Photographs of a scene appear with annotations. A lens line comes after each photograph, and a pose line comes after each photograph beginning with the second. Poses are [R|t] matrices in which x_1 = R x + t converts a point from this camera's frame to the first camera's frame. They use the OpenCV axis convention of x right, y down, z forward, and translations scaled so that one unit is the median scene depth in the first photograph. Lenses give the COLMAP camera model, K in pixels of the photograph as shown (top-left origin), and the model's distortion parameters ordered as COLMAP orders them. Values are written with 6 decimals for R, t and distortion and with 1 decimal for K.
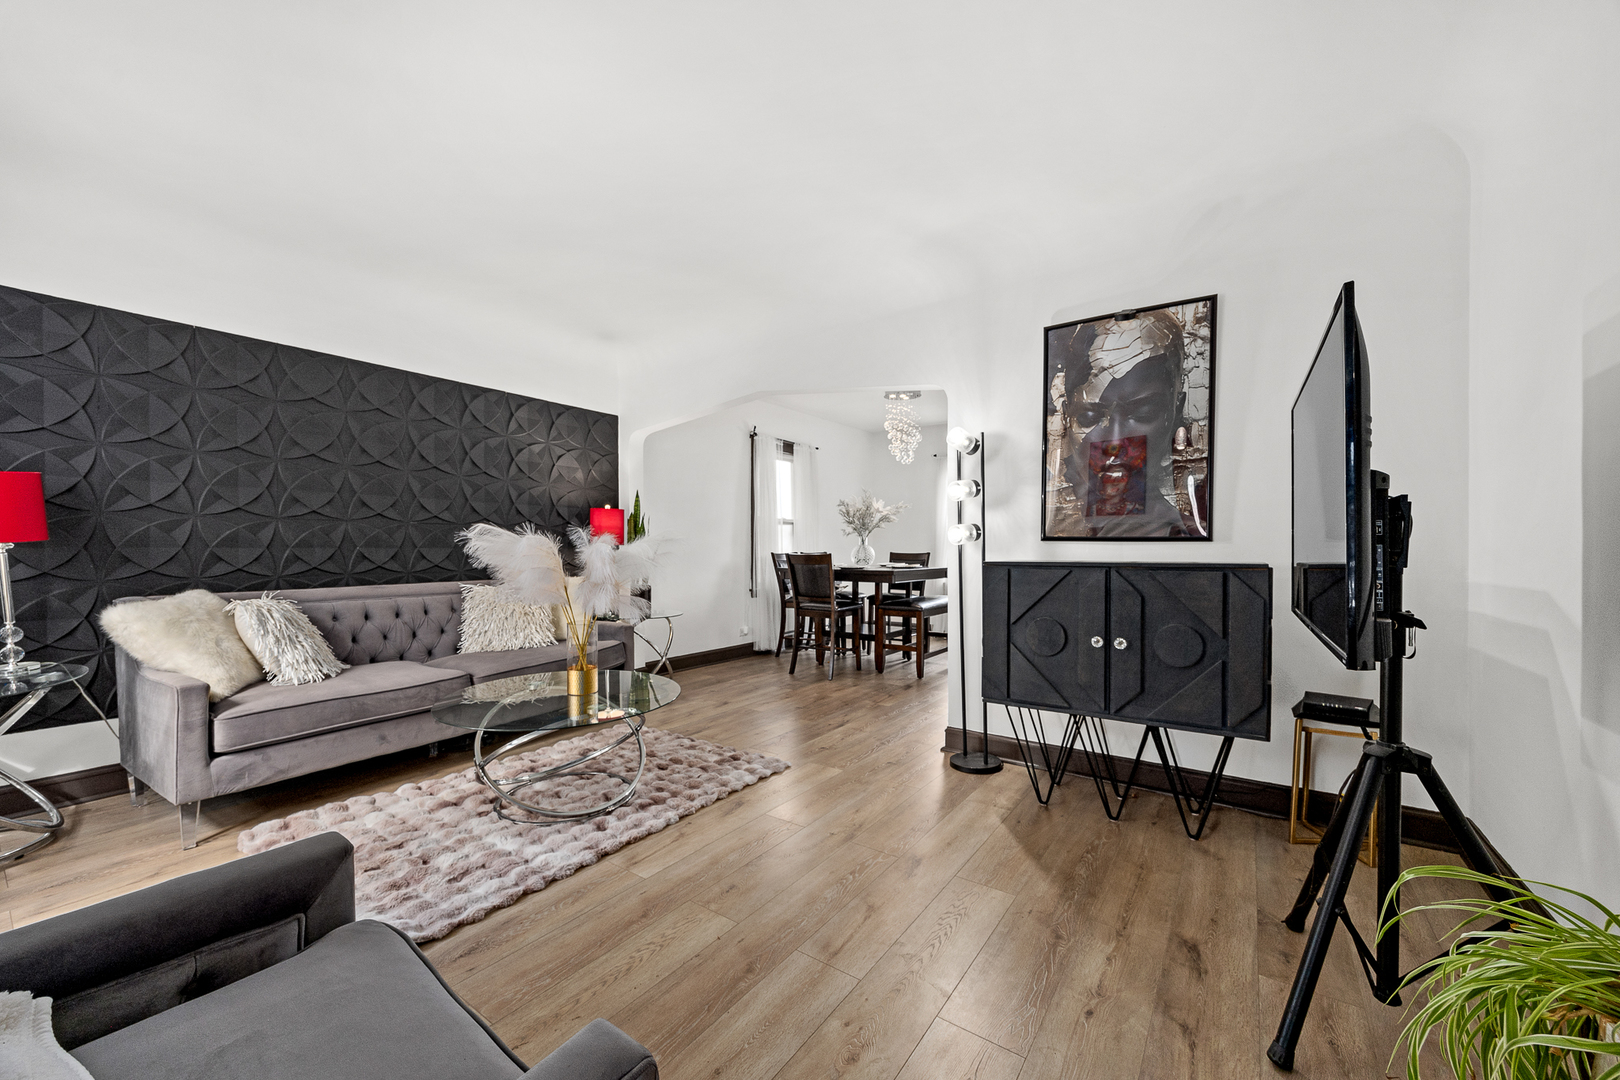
lens RADIAL K [[617.7, 0, 806.8], [0, 617.7, 554.2], [0, 0, 1]] dist [-0.000639, -0.000053]
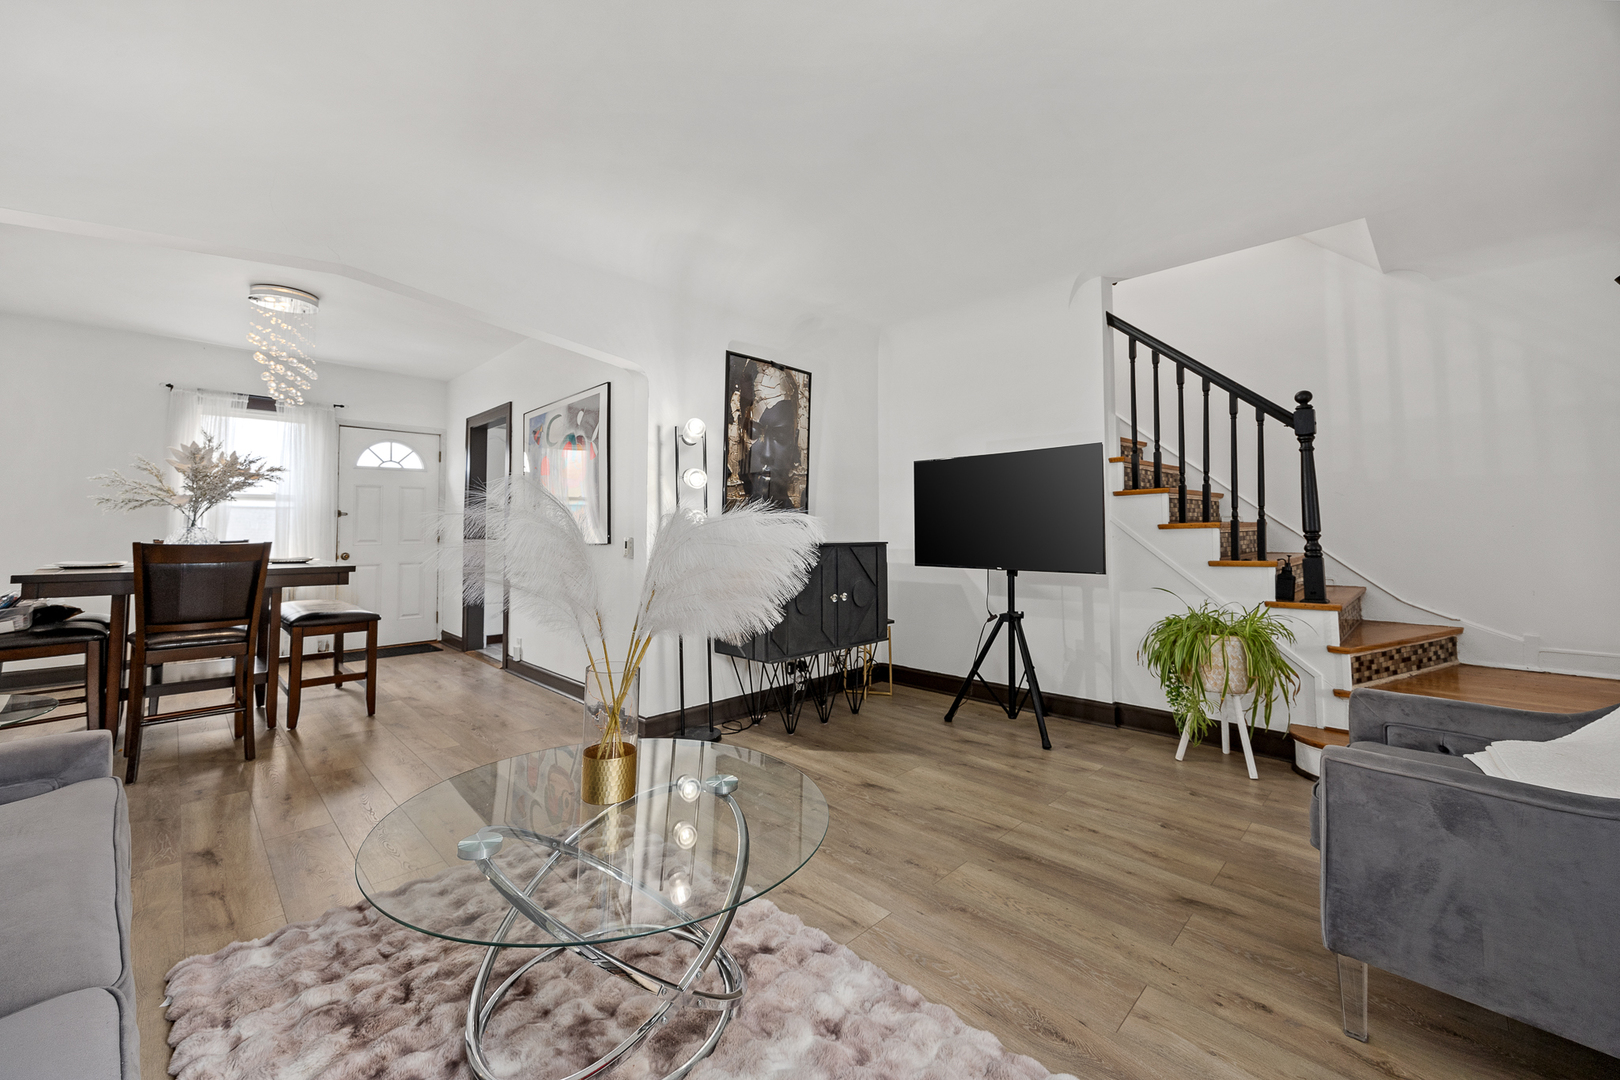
lens RADIAL K [[637.3, 0, 801.0], [0, 637.3, 507.1], [0, 0, 1]] dist [0.000299, 0.000016]
pose [[0.166193, 0.037607, 0.985376, -0.822481], [0.008700, 0.999178, -0.039601, -0.010199], [-0.986055, 0.015154, 0.165729, 0.666356]]
